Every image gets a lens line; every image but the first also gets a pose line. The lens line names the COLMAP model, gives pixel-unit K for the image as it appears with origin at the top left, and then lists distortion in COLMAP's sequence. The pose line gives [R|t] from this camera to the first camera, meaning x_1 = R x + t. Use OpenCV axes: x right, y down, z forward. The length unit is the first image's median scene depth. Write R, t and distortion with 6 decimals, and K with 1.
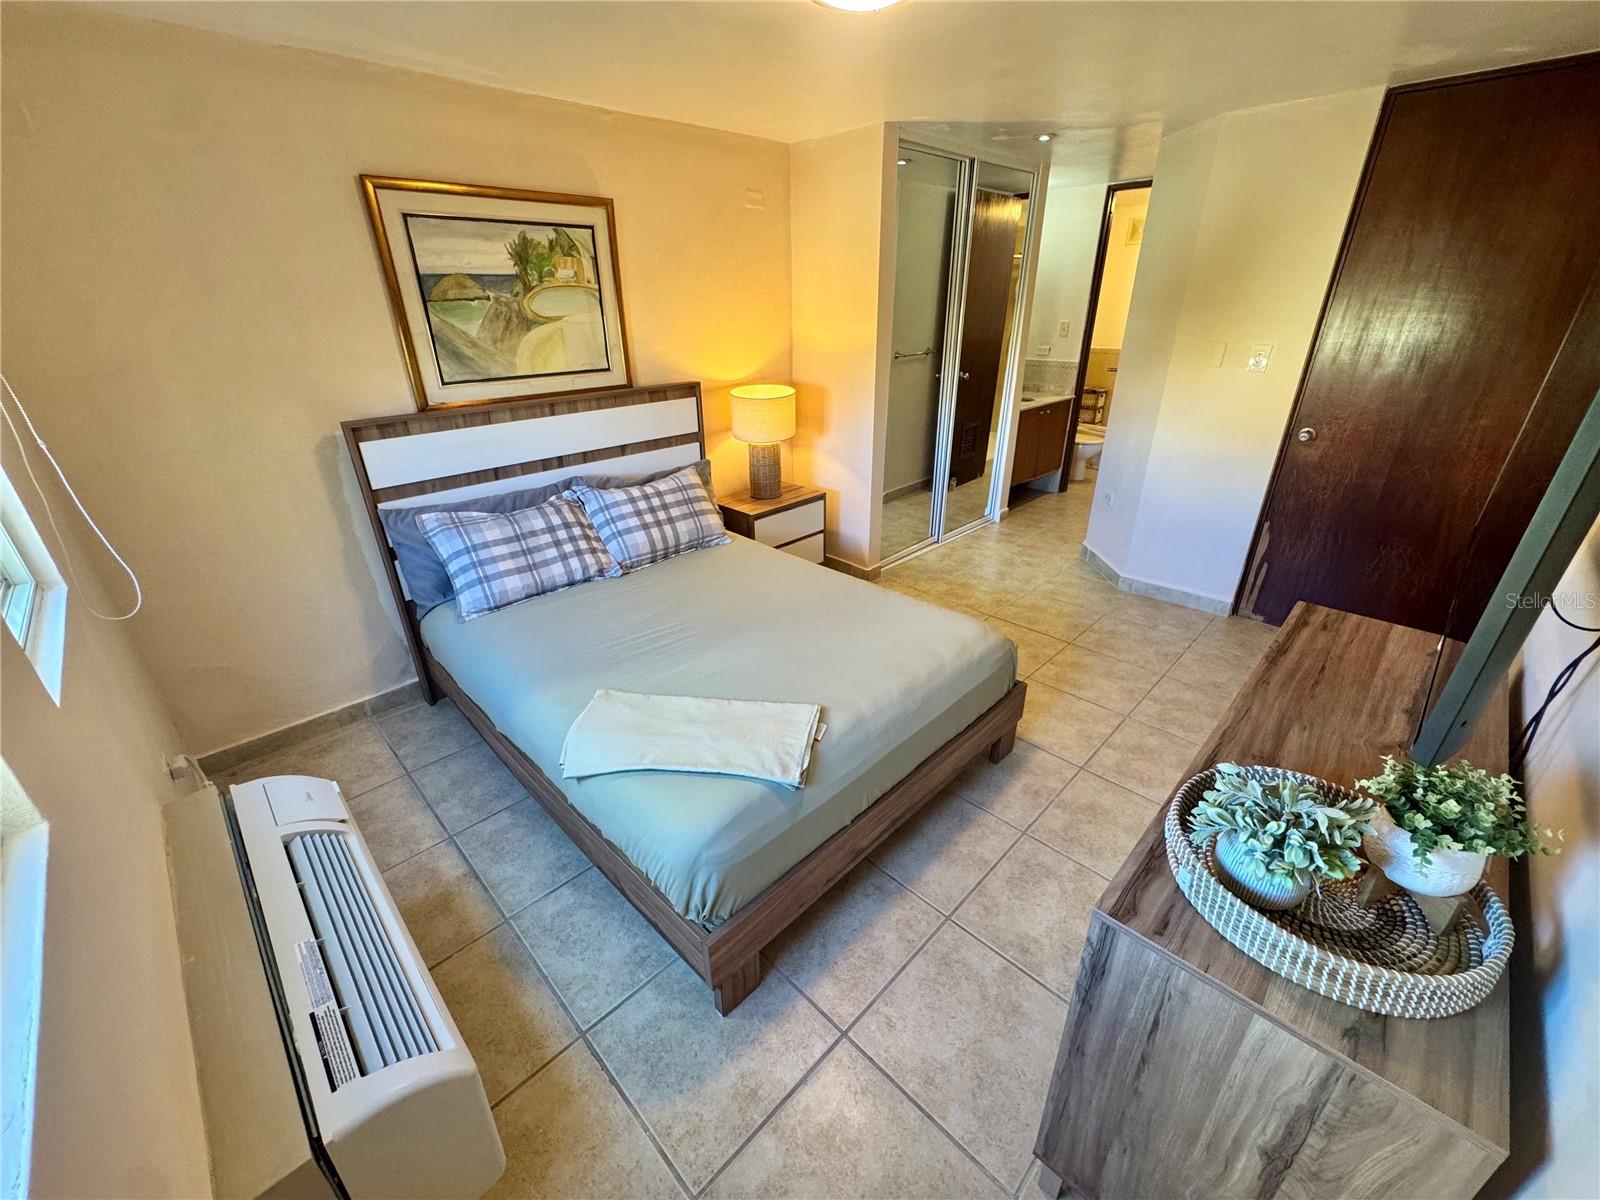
lens RADIAL K [[636.5, 0, 802.1], [0, 636.5, 598.6], [0, 0, 1]] dist [0.002168, -0.000692]
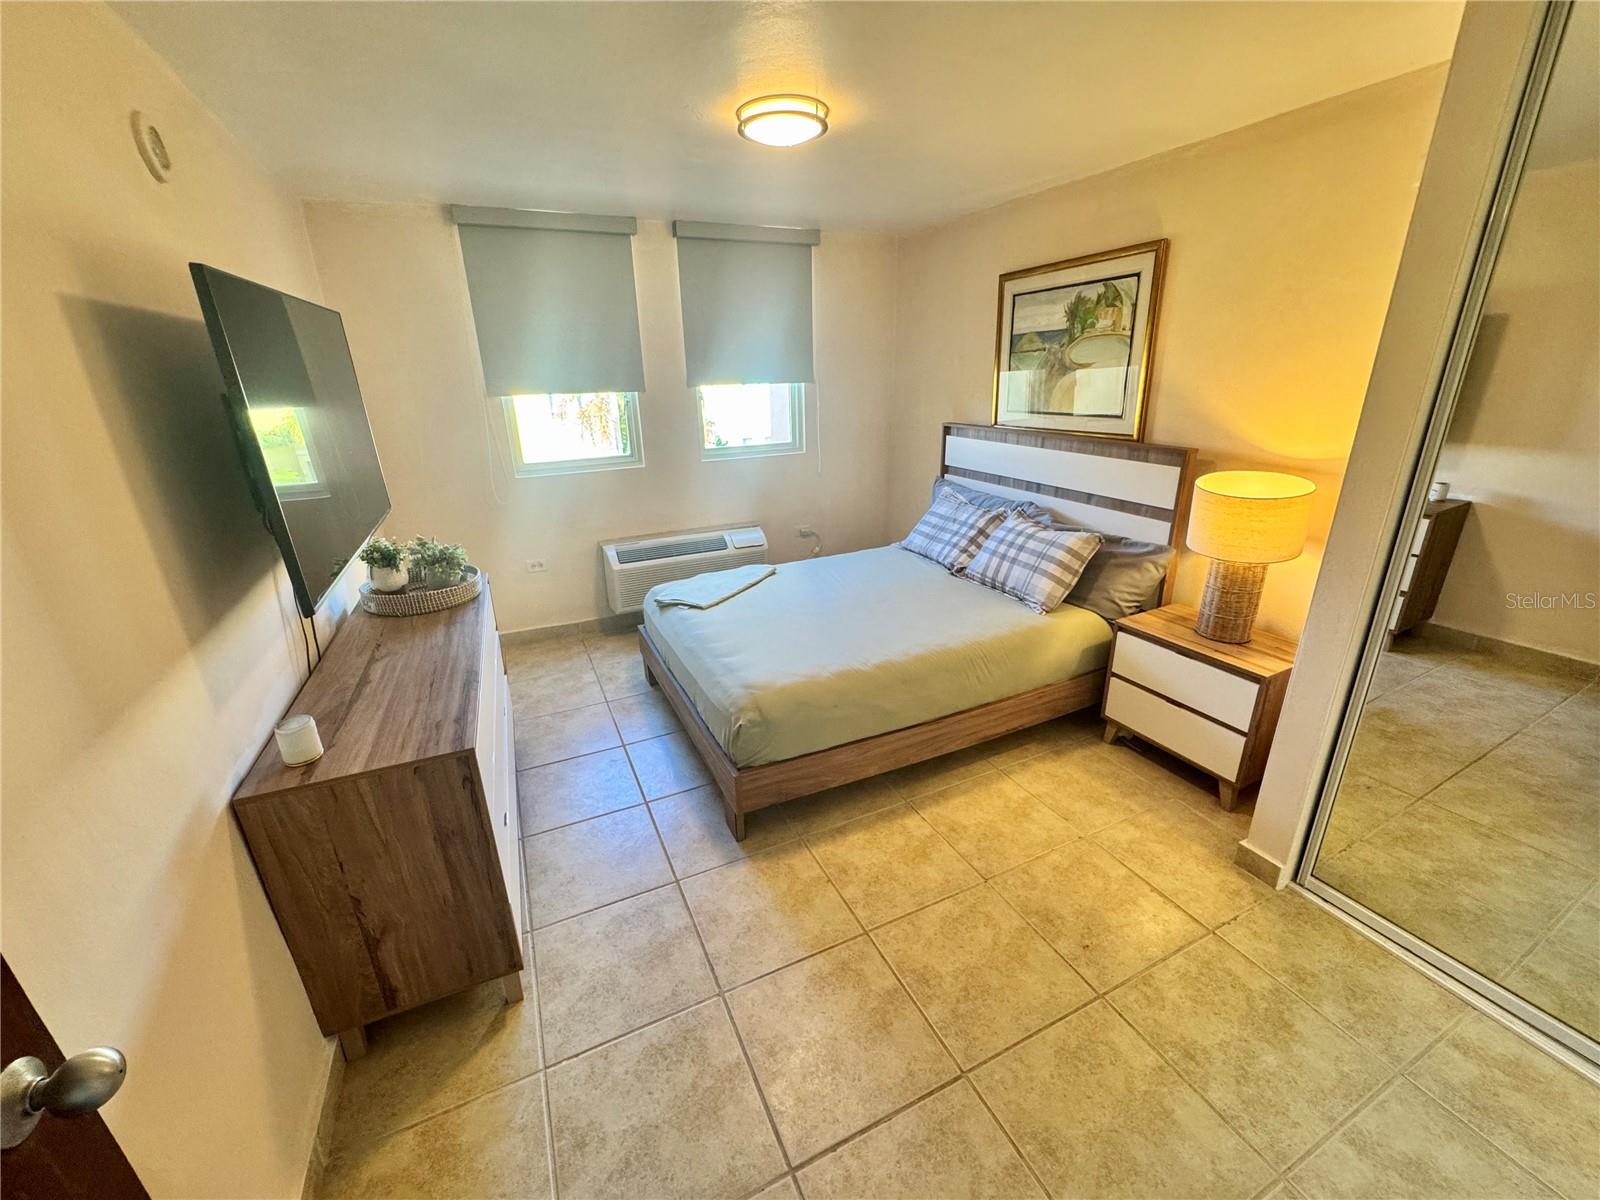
lens RADIAL K [[636.5, 0, 806.7], [0, 636.5, 604.6], [0, 0, 1]] dist [0.002168, -0.000692]
pose [[-0.355491, 0.342200, -0.869785, 0.892247], [-0.369001, 0.803599, 0.466976, -0.456297], [0.858758, 0.486957, -0.159400, 0.990923]]
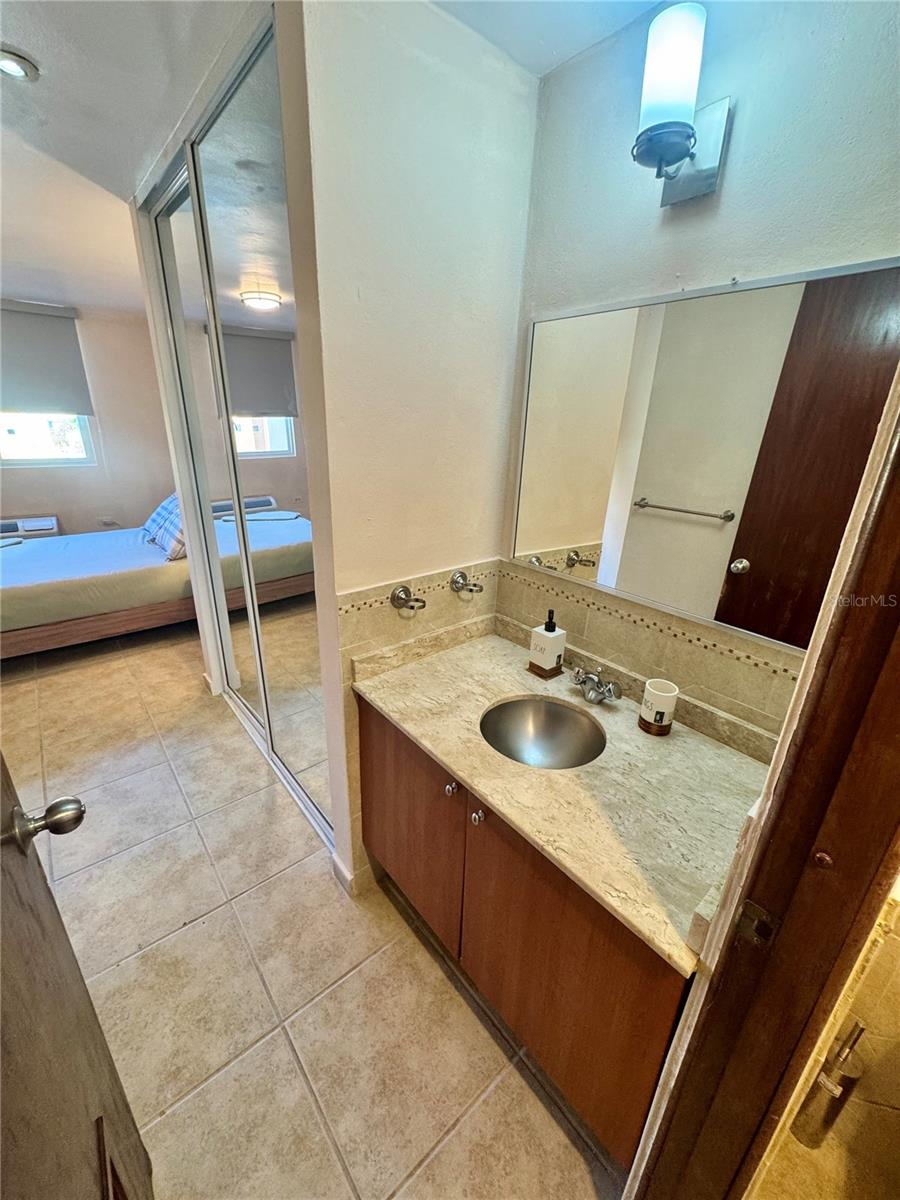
lens RADIAL K [[477.3, 0, 449.8], [0, 477.3, 595.4], [0, 0, 1]] dist [0.002168, -0.000692]
pose [[-0.111109, 0.352345, -0.929251, 0.996579], [-0.441800, 0.820053, 0.363766, -0.836340], [0.890206, 0.450961, 0.064550, 1.820161]]
